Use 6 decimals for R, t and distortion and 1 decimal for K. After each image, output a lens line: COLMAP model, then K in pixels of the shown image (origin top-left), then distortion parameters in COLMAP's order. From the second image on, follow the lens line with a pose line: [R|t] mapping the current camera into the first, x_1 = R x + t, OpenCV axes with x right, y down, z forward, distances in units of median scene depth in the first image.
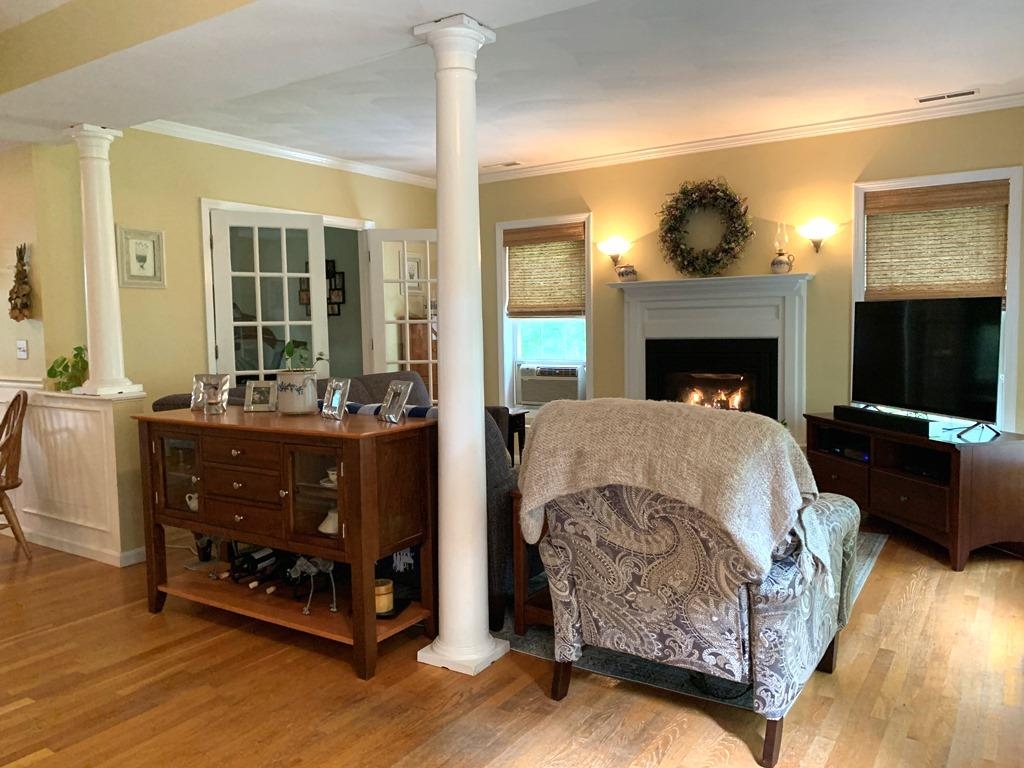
lens RADIAL K [[780.6, 0, 515.9], [0, 780.6, 373.5], [0, 0, 1]] dist [0.033068, -0.036732]
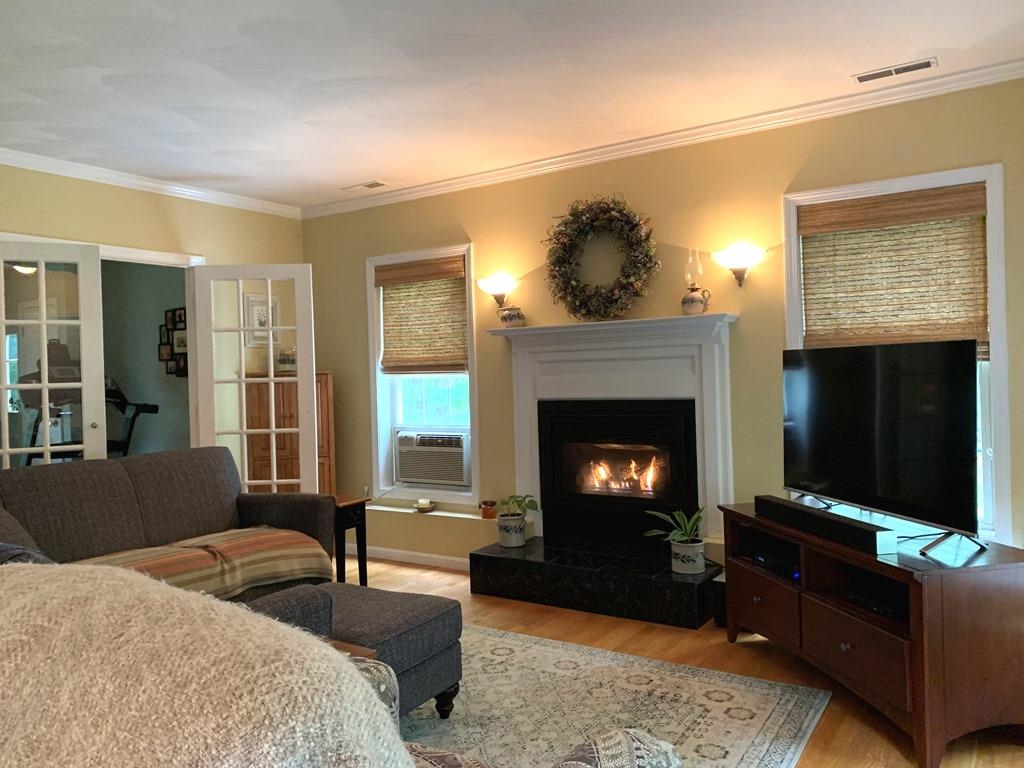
lens RADIAL K [[780.6, 0, 513.3], [0, 780.6, 376.6], [0, 0, 1]] dist [0.033068, -0.036732]
pose [[0.999930, -0.011633, -0.002033, 0.157542], [0.011489, 0.998112, -0.060332, -0.022677], [0.002731, 0.060305, 0.998176, 0.234983]]
